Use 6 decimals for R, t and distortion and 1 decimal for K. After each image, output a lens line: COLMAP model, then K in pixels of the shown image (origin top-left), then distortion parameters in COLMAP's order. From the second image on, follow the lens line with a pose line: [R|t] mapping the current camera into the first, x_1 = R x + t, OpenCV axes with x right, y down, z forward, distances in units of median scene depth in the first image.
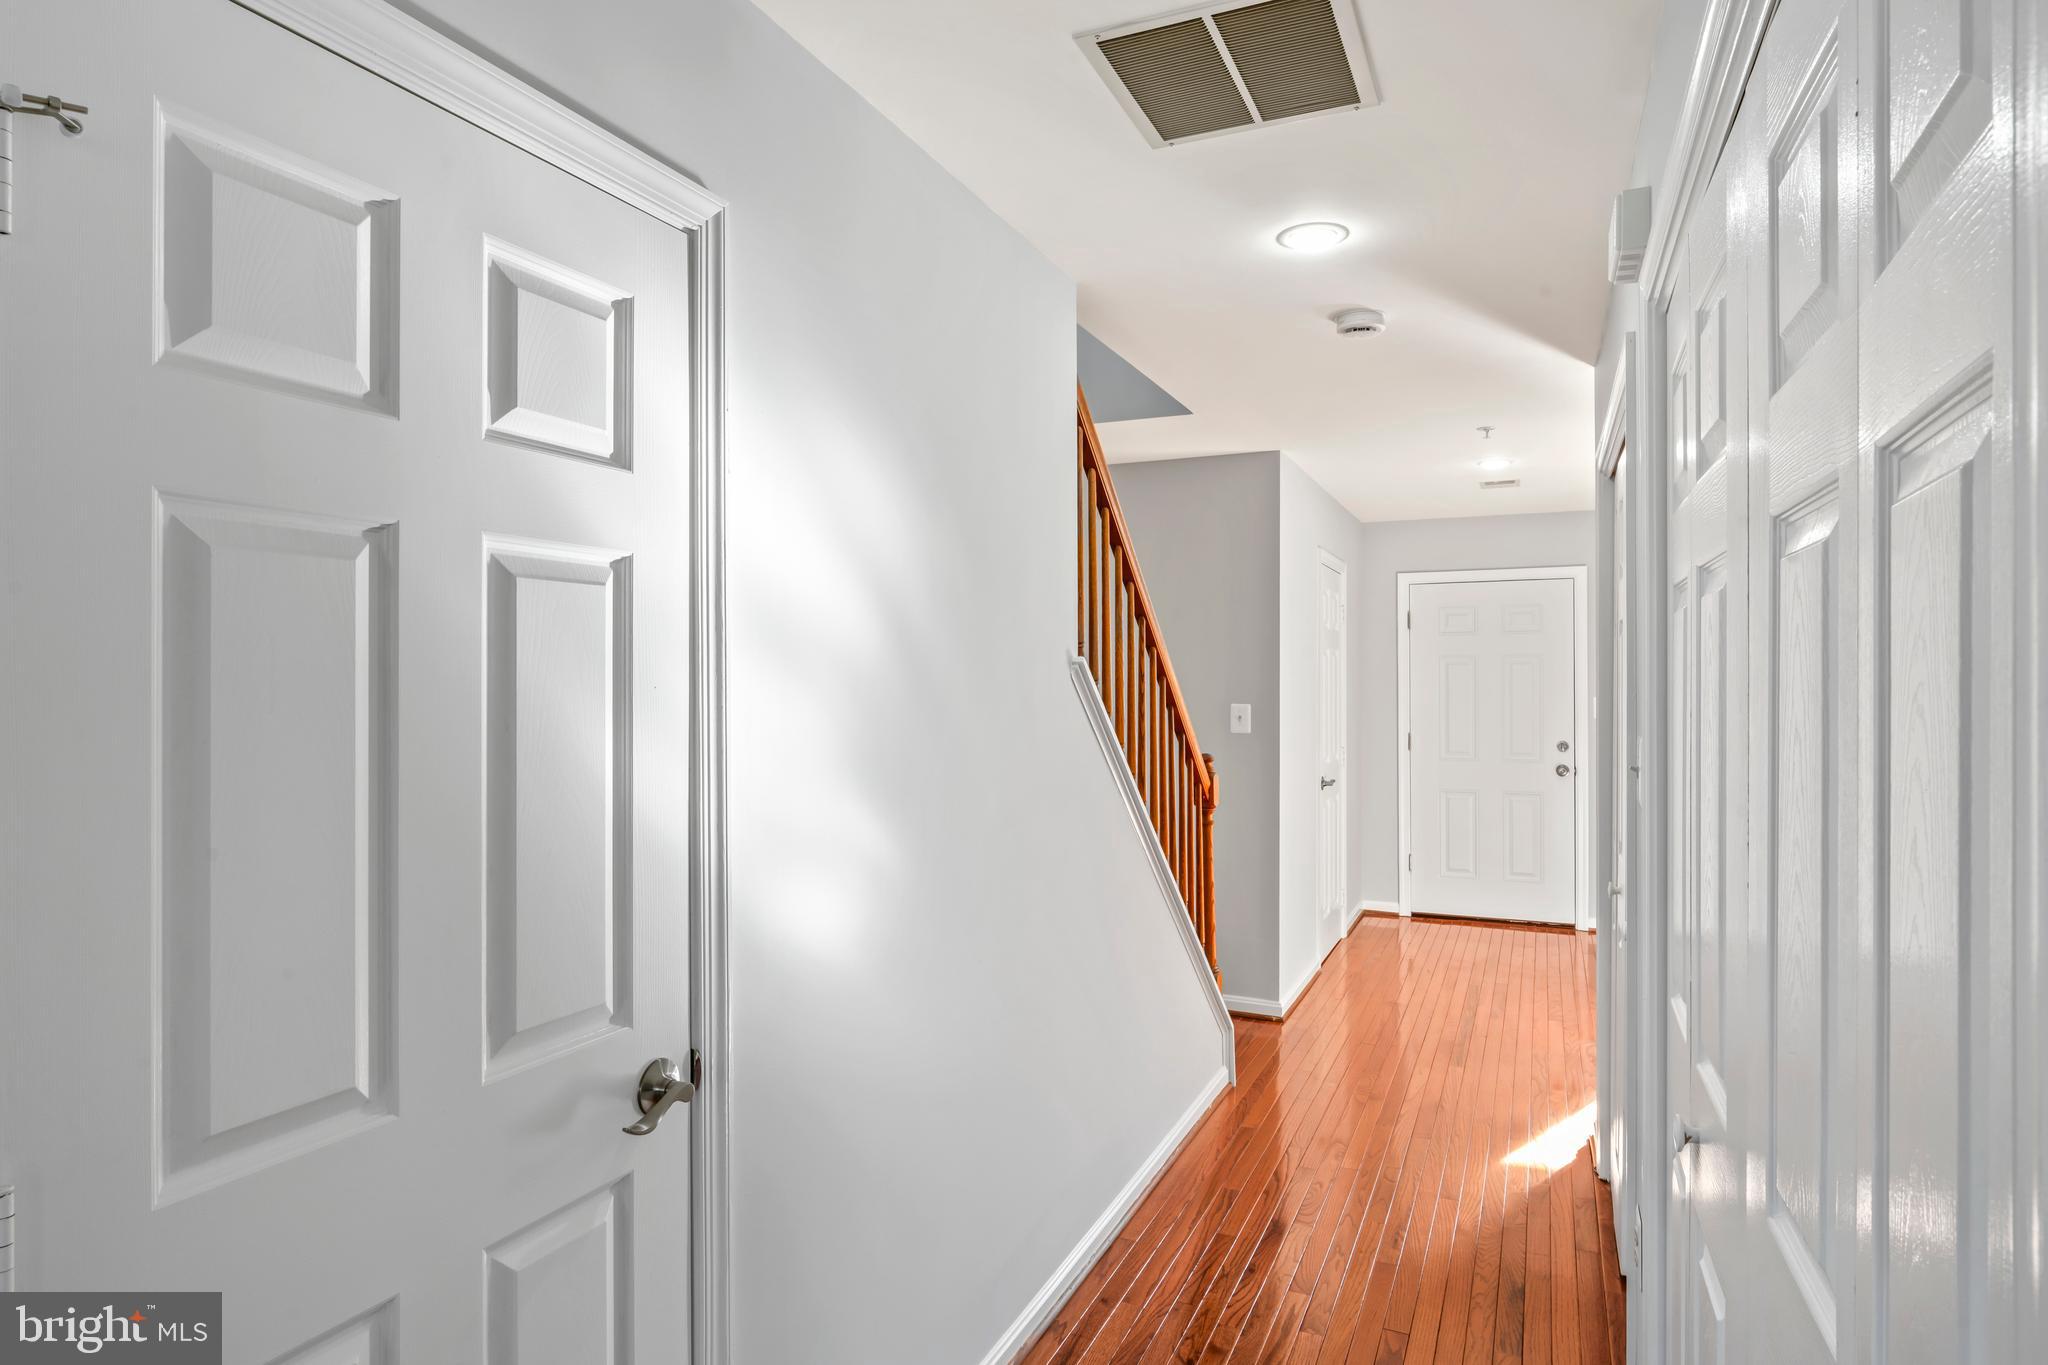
lens RADIAL K [[1152.0, 0, 1024.1], [0, 1152.0, 684.0], [0, 0, 1]] dist [-0.003693, -0.000453]
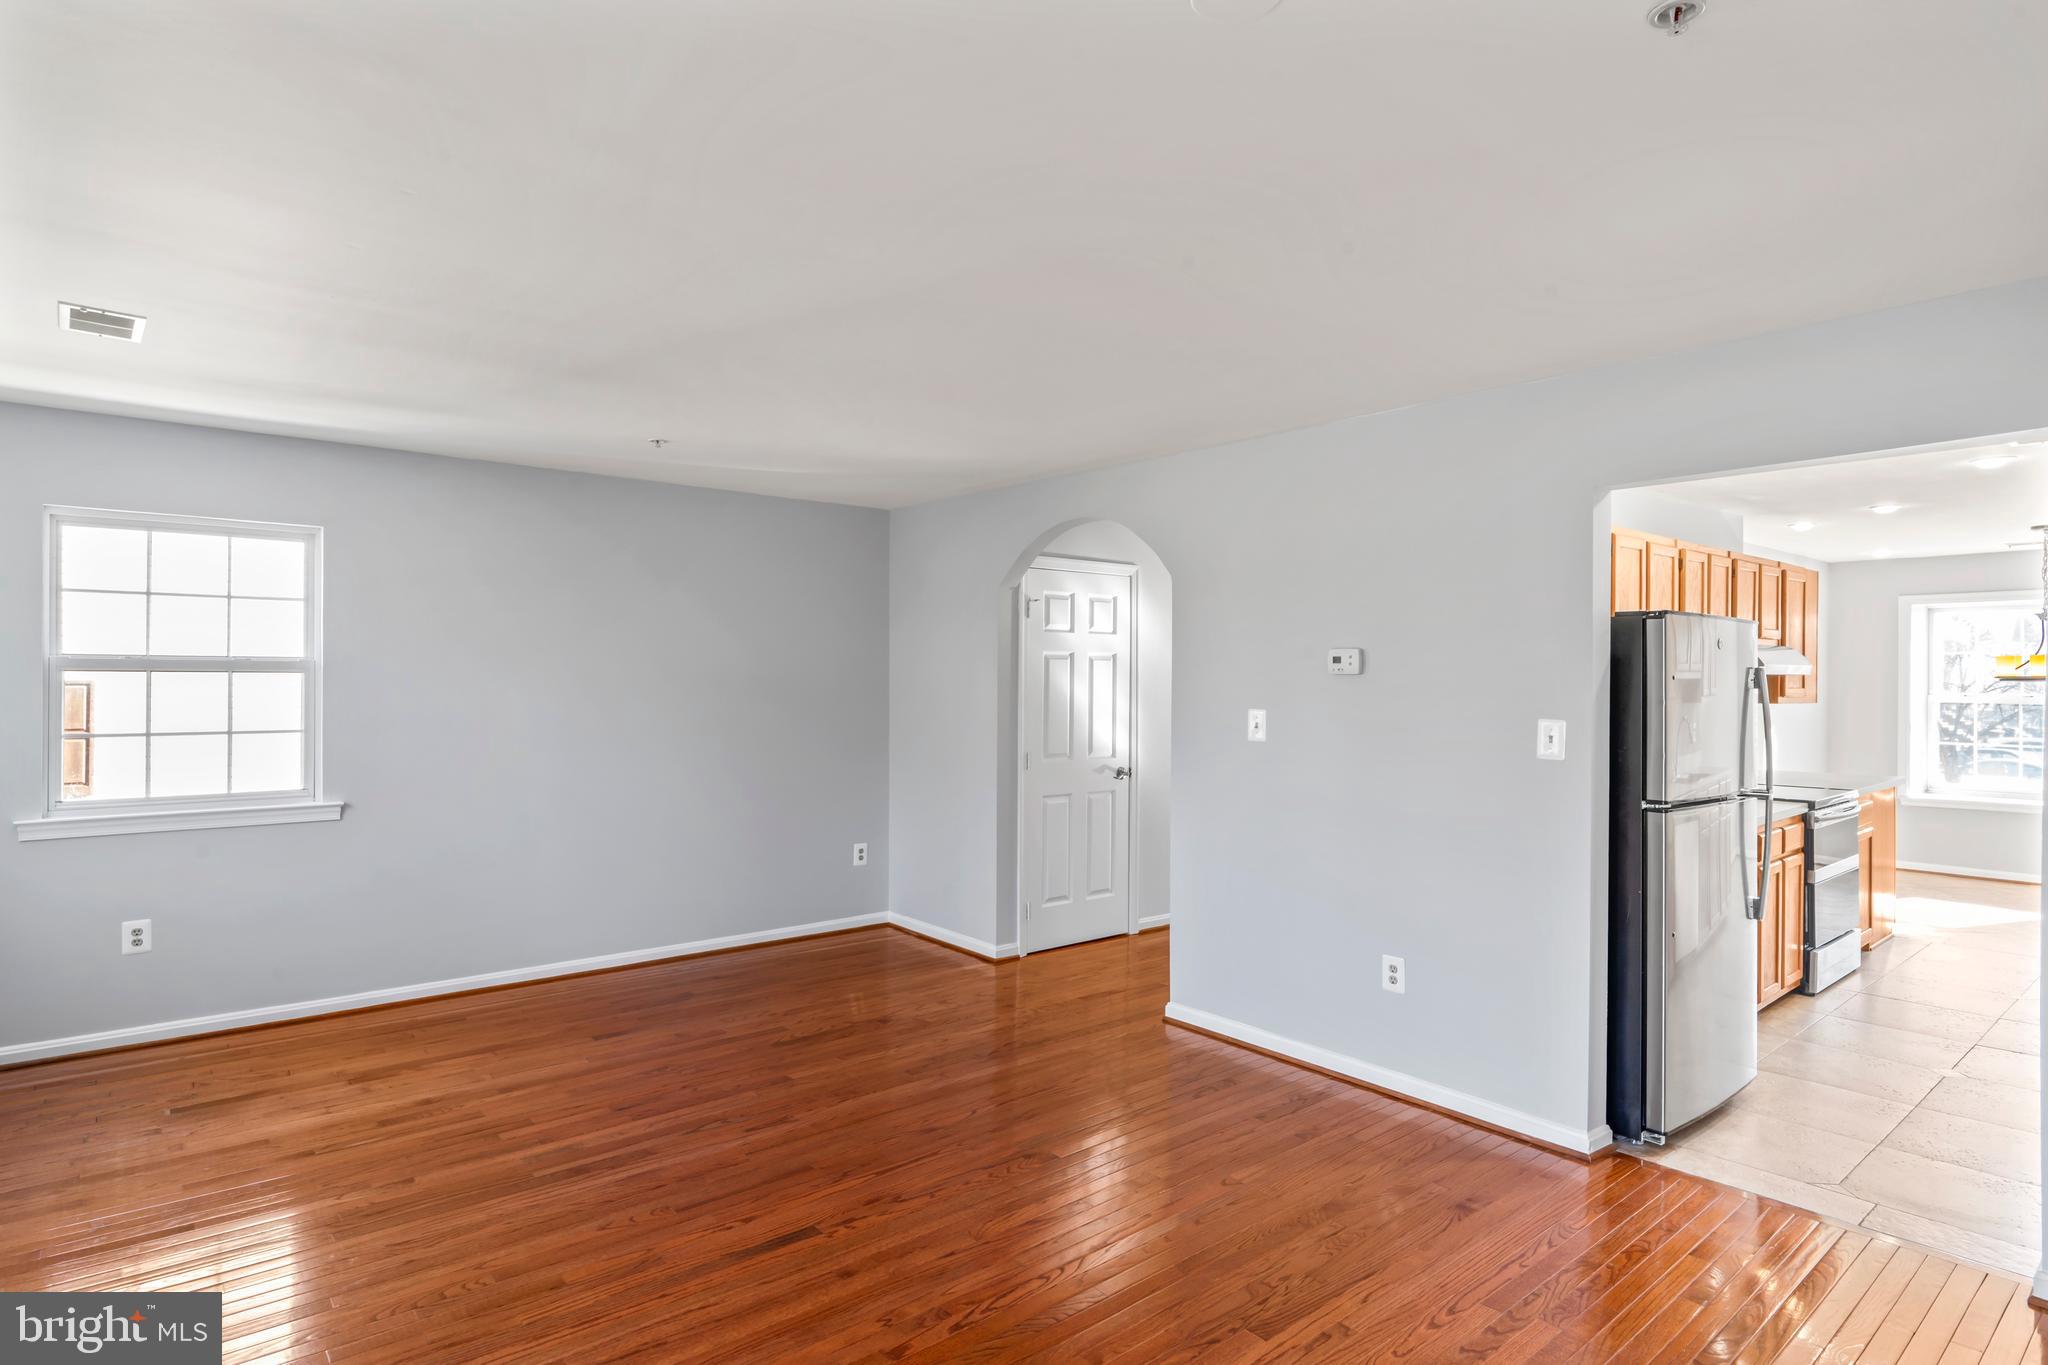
lens RADIAL K [[1083.2, 0, 1019.6], [0, 1083.2, 679.5], [0, 0, 1]] dist [-0.003677, -0.000975]
pose [[0.901740, 0.002193, -0.432272, 1.172208], [-0.004601, 0.999979, -0.004526, 0.009350], [0.432253, 0.006070, 0.901732, -3.041704]]
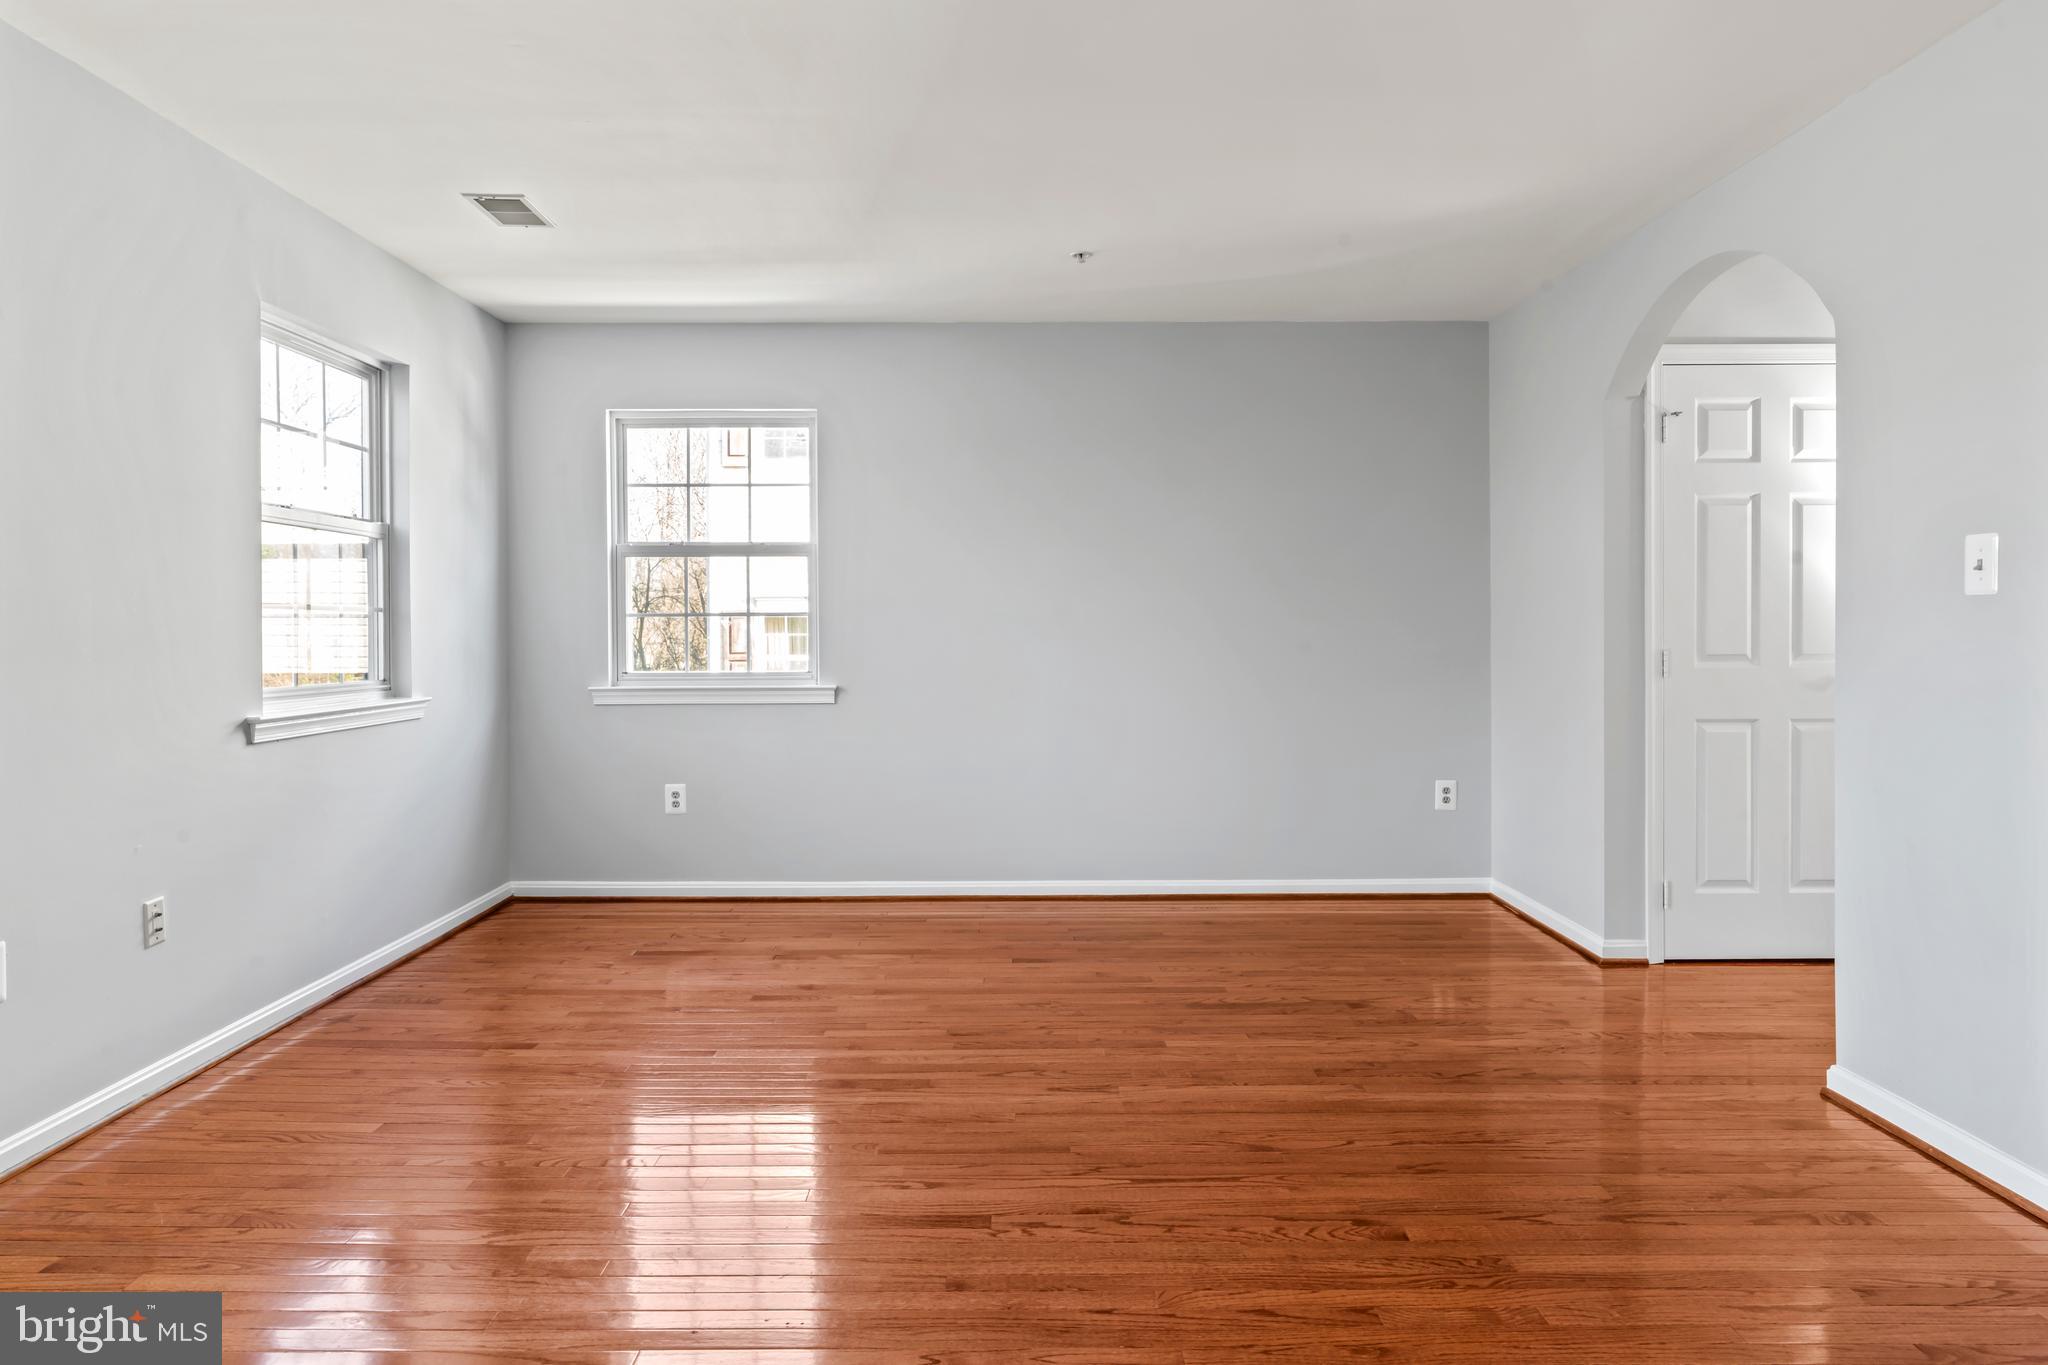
lens RADIAL K [[1247.9, 0, 1014.0], [0, 1247.9, 639.8], [0, 0, 1]] dist [0.002434, 0.000868]
pose [[0.424193, 0.003695, -0.905564, 1.517802], [0.002960, 0.999981, 0.005467, 0.216756], [0.905567, -0.005000, 0.424174, -2.087793]]
